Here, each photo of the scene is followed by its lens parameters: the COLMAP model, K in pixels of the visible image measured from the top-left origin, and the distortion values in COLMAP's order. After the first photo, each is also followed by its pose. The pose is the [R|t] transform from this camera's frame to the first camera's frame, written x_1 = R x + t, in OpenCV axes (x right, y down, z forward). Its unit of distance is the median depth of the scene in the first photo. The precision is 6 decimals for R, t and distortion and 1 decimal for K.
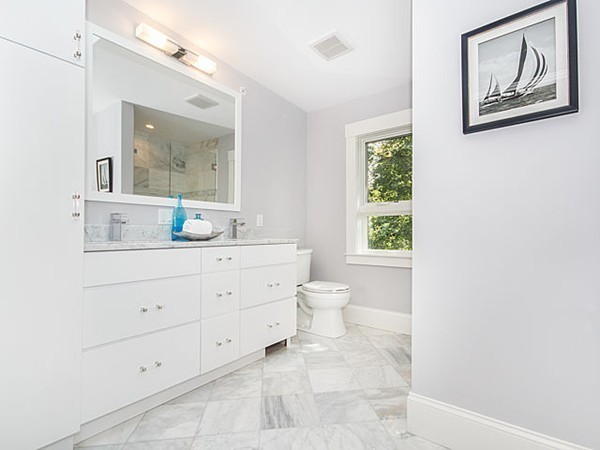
lens RADIAL K [[306.2, 0, 302.8], [0, 306.2, 228.3], [0, 0, 1]] dist [0.006412, 0.001237]
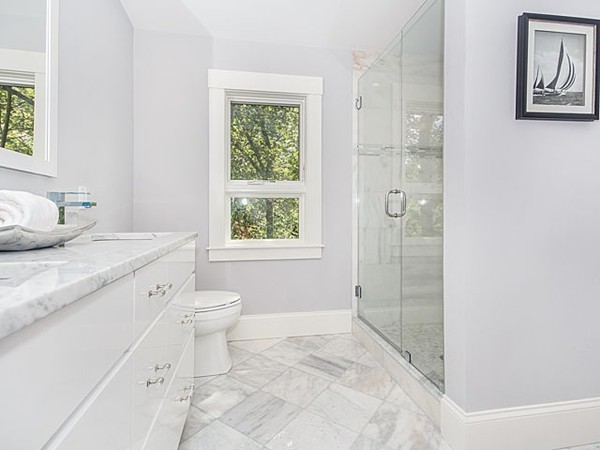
lens RADIAL K [[315.6, 0, 300.8], [0, 315.6, 212.3], [0, 0, 1]] dist [0.034801, -0.000155]
pose [[0.665664, 0.005852, 0.746229, -0.375461], [-0.009467, 0.999955, 0.000603, -0.005493], [-0.746192, -0.007466, 0.665689, 0.464912]]
